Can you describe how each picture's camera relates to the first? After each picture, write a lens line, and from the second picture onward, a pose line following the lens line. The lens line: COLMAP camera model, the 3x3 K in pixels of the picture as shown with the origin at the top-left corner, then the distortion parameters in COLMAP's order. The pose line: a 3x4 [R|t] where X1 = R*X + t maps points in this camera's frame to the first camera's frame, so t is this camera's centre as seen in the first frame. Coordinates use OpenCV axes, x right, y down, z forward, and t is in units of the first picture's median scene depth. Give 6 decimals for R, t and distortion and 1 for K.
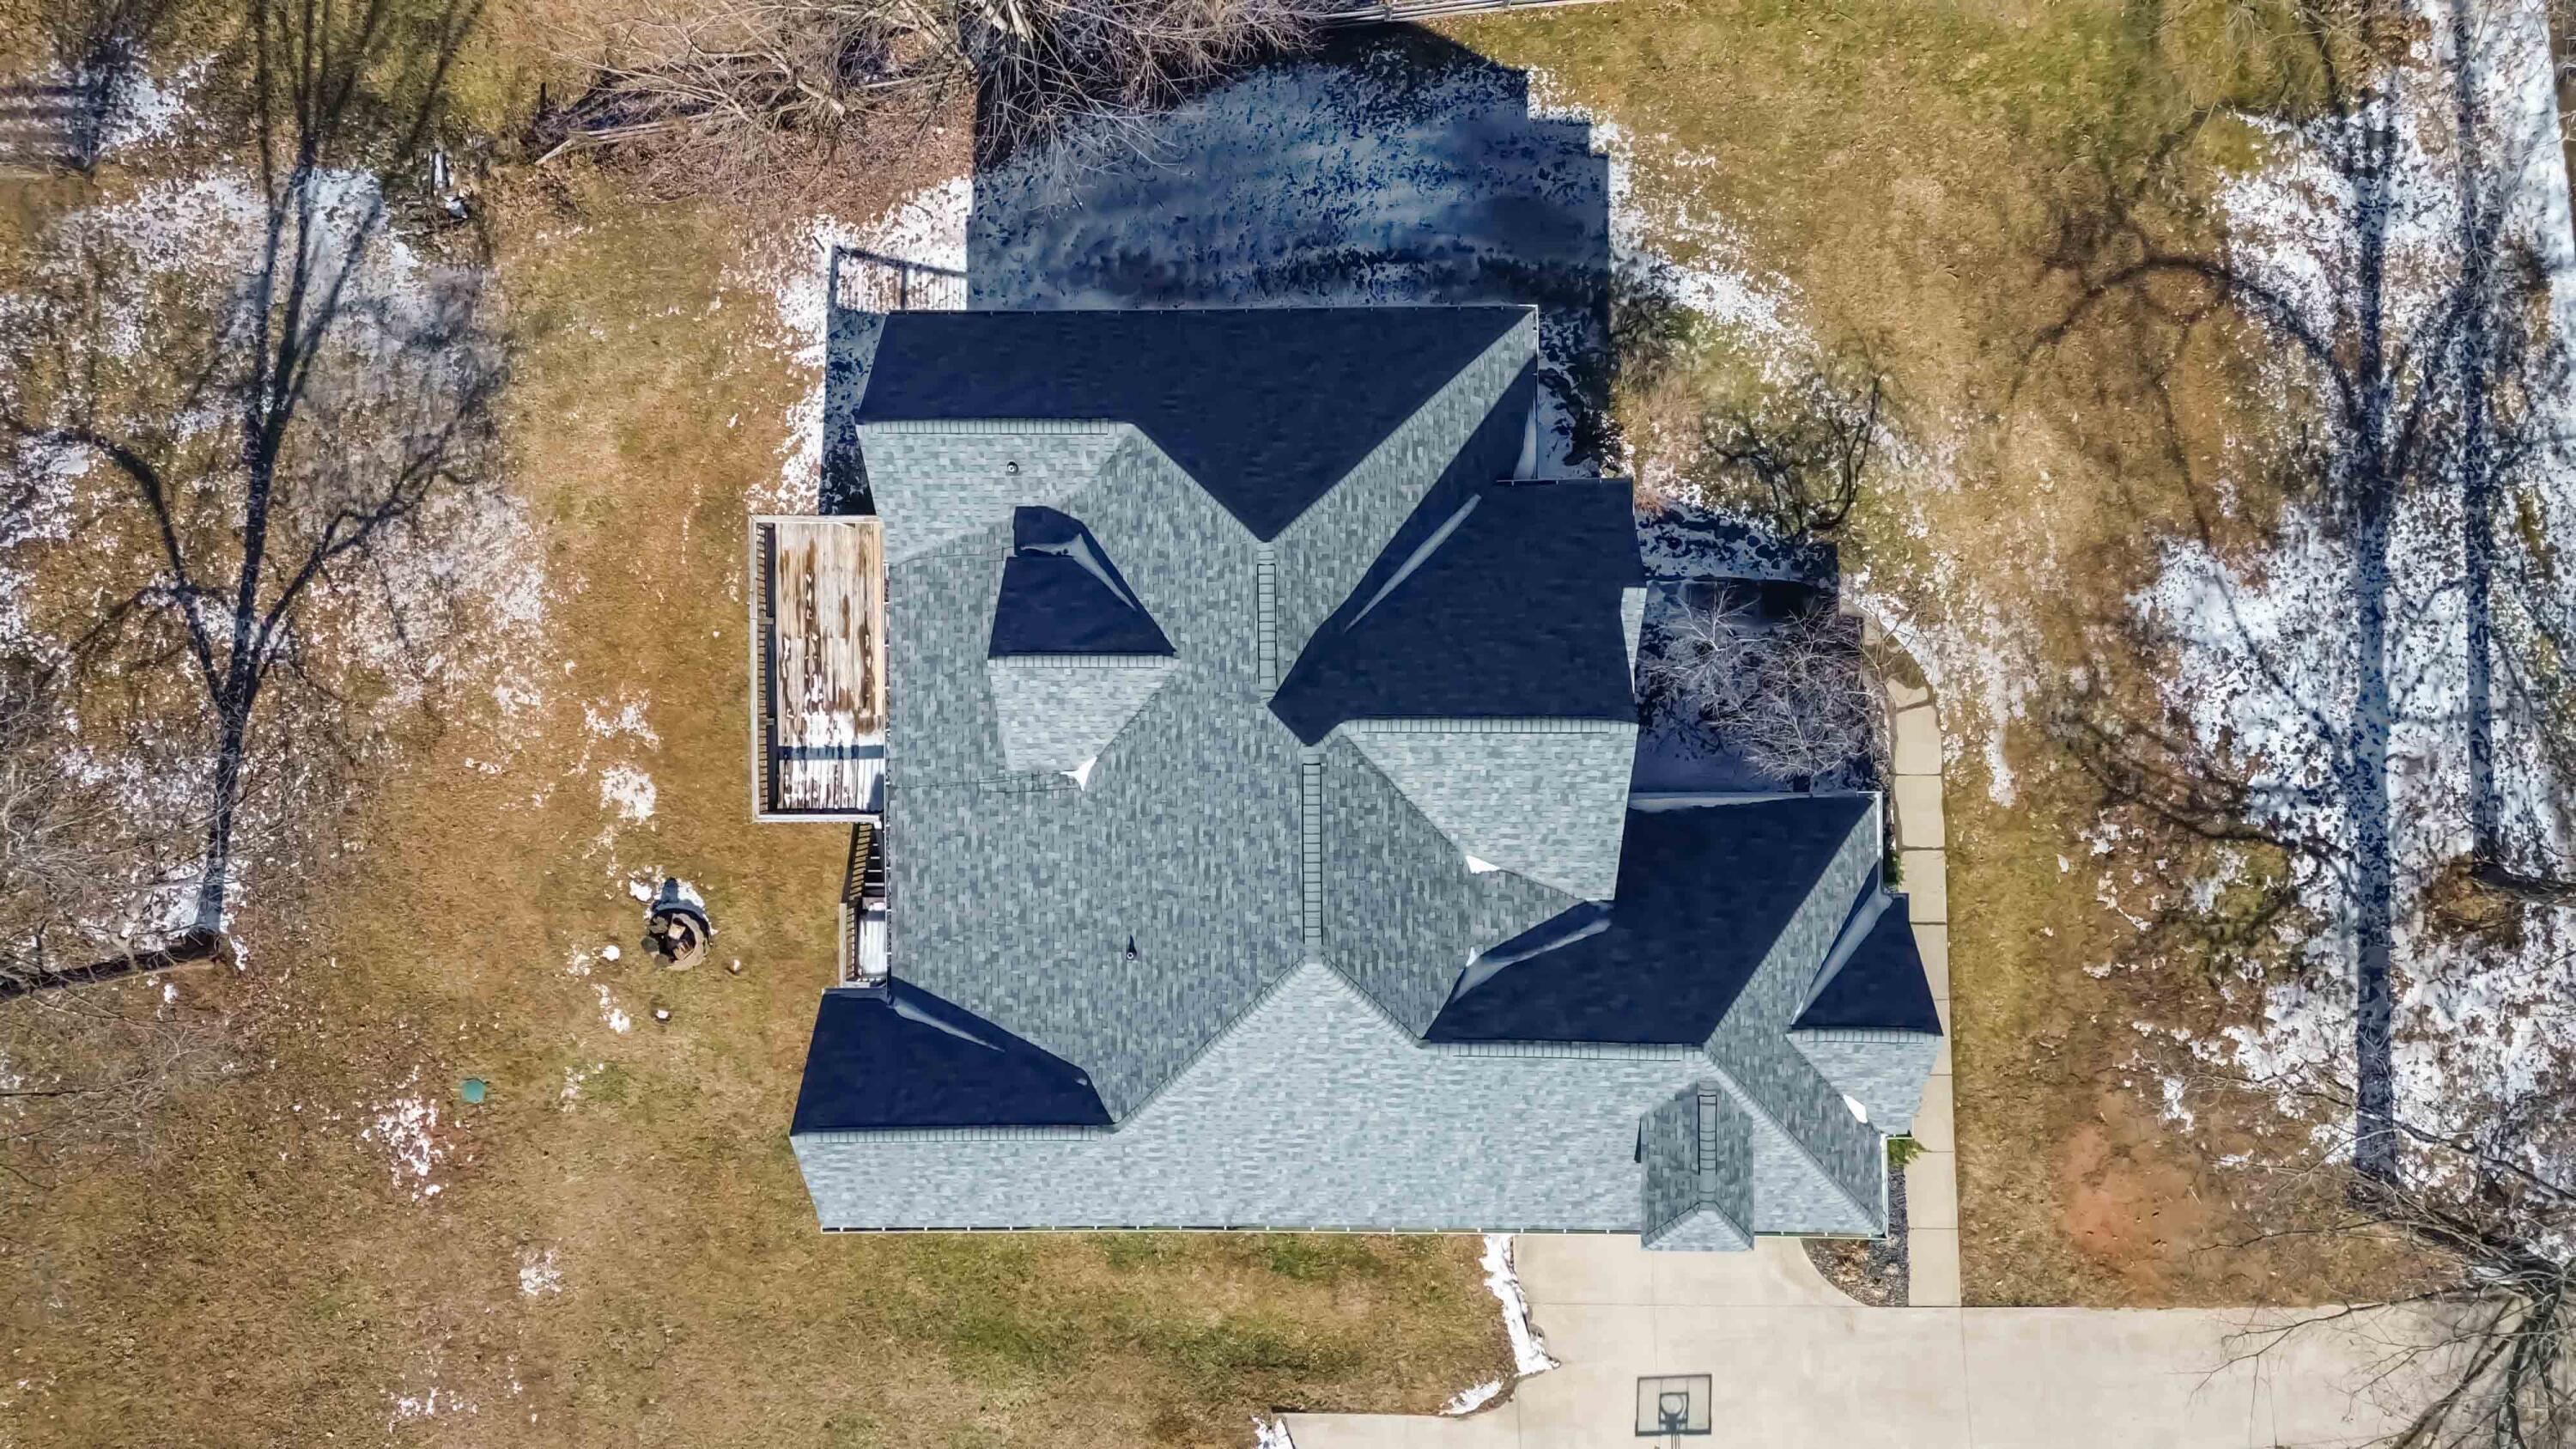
lens RADIAL K [[1809.9, 0, 1288.0], [0, 1809.9, 724.5], [0, 0, 1]] dist [0.071677, -0.075086]
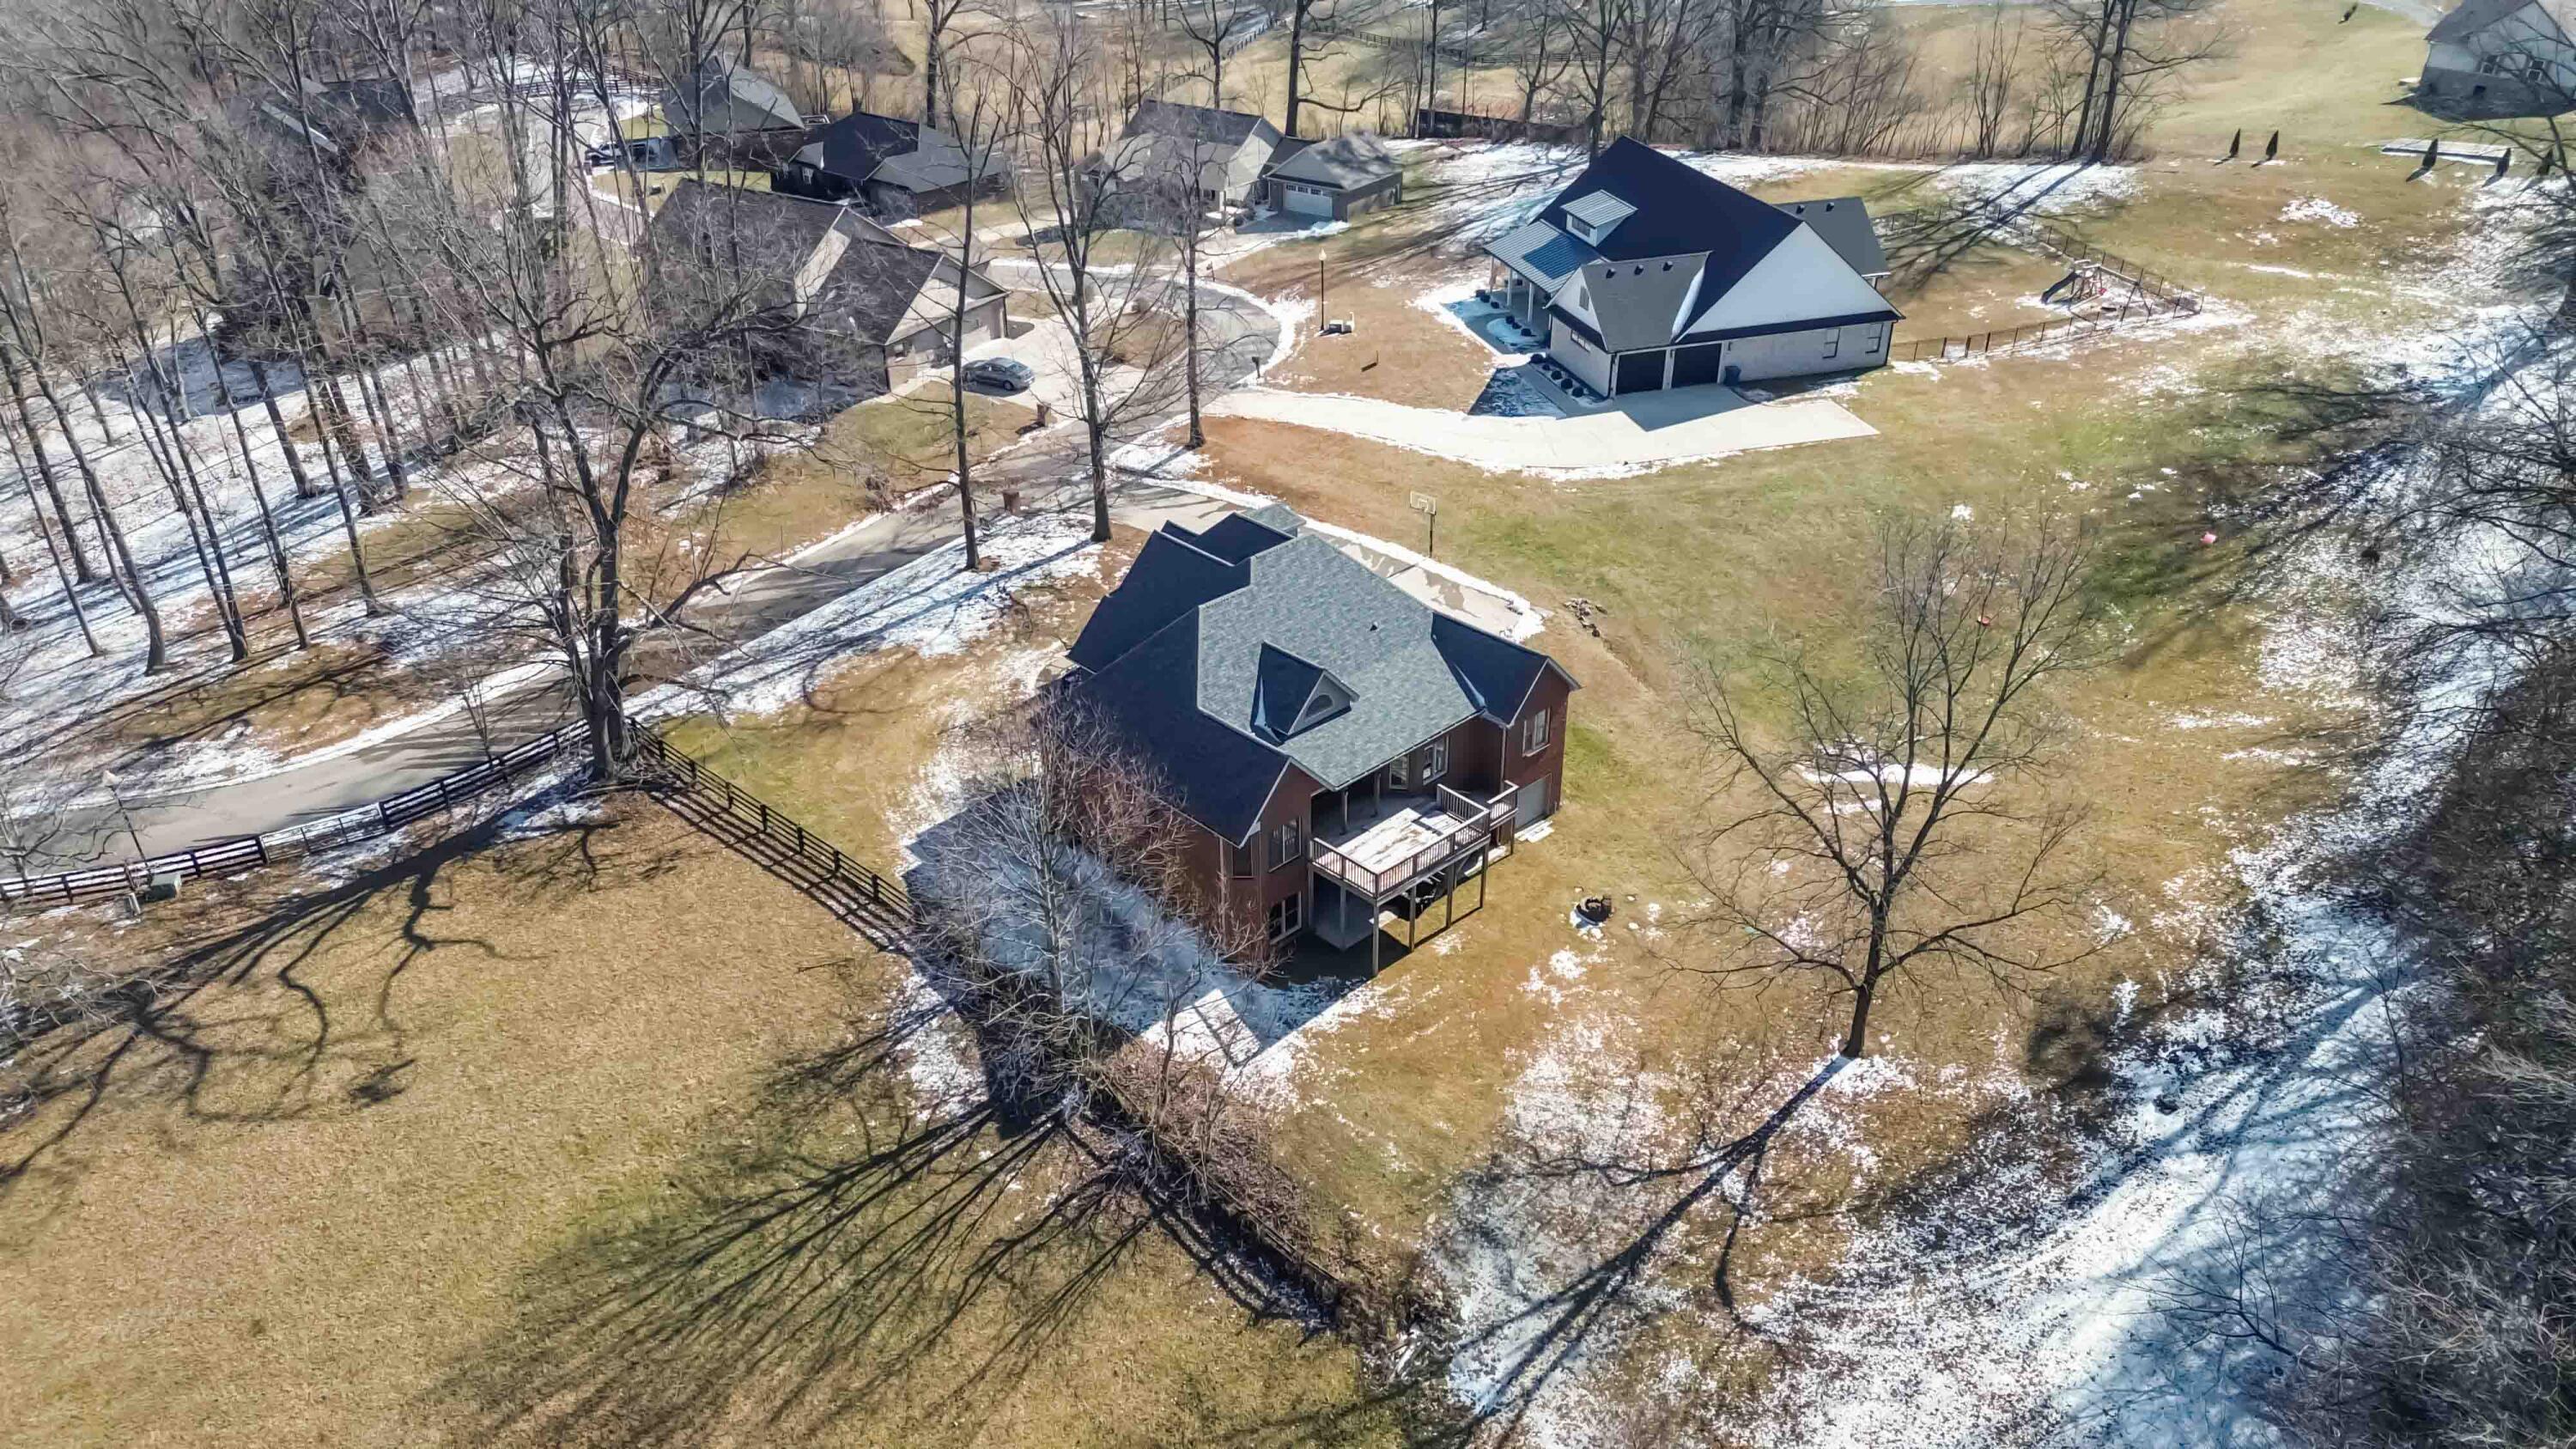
lens RADIAL K [[1798.8, 0, 1289.7], [0, 1798.8, 741.7], [0, 0, 1]] dist [0.074190, -0.065253]
pose [[-0.693307, -0.339060, 0.635896, -1.245985], [0.720088, -0.360540, 0.592860, -1.114069], [0.028251, 0.868936, 0.494118, 0.021704]]
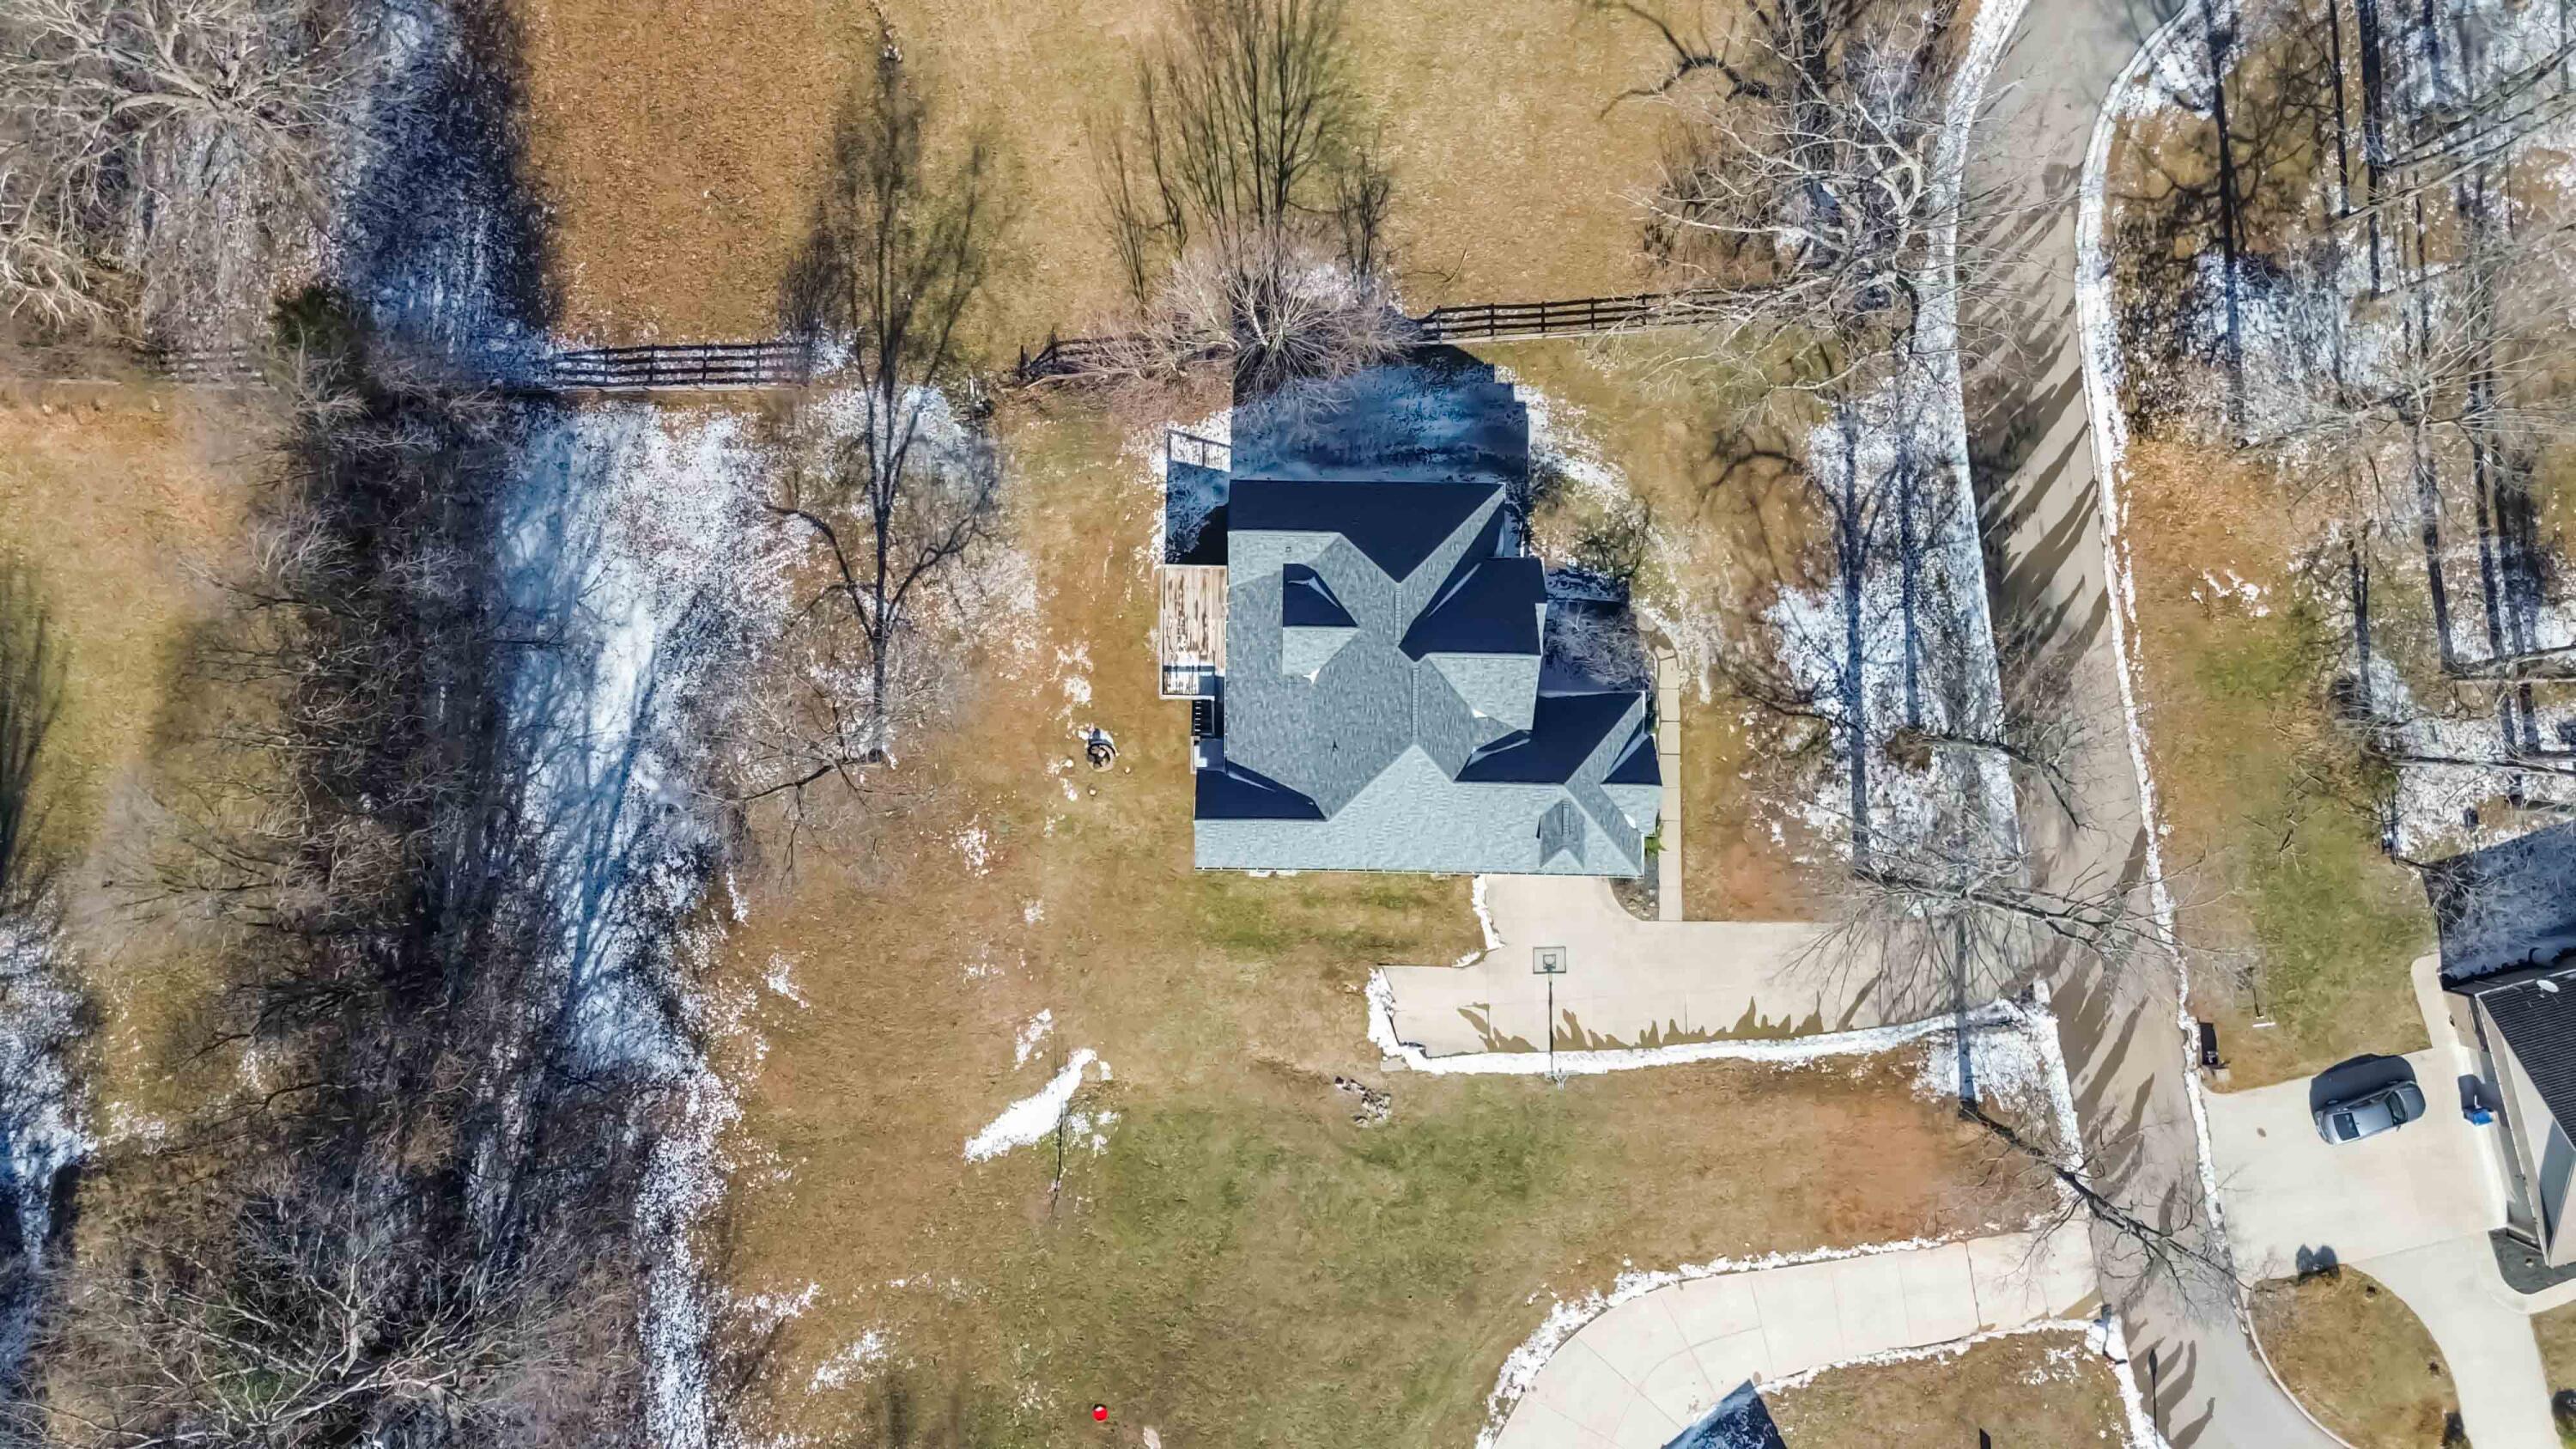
lens RADIAL K [[1789.4, 0, 1284.8], [0, 1789.4, 724.8], [0, 0, 1]] dist [0.078398, -0.096299]
pose [[0.999599, 0.018559, 0.021382, -0.175742], [-0.018520, 0.999826, -0.002027, 0.085525], [-0.021416, 0.001630, 0.999769, -1.205292]]
